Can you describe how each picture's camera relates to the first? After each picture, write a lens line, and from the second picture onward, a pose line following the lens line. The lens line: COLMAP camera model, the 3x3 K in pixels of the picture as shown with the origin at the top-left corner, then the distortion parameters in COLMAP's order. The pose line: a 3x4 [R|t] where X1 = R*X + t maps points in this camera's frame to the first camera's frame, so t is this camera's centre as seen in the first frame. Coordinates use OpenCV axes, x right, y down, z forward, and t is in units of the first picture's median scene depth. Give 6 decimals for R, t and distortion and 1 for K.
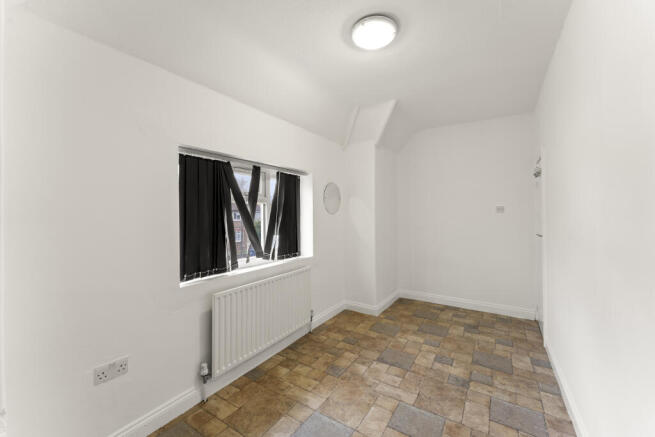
lens RADIAL K [[261.2, 0, 324.6], [0, 261.2, 215.7], [0, 0, 1]] dist [0.000252, -0.000824]
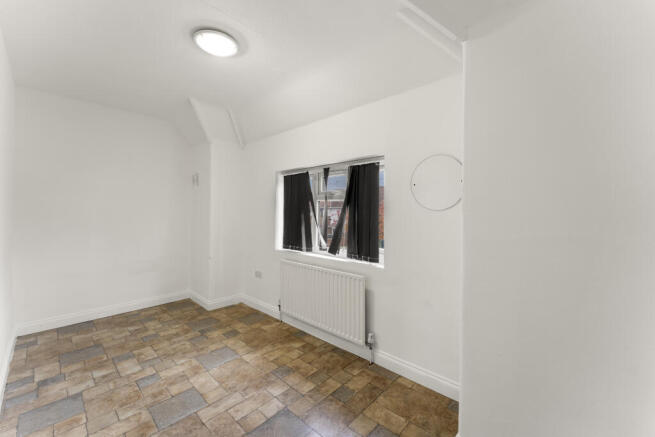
lens RADIAL K [[261.2, 0, 324.5], [0, 261.2, 214.8], [0, 0, 1]] dist [0.000252, -0.000824]
pose [[-0.168602, 0.016920, -0.985539, 0.922329], [-0.008948, 0.999785, 0.018695, -0.007882], [0.985644, 0.011970, -0.168414, 1.258540]]
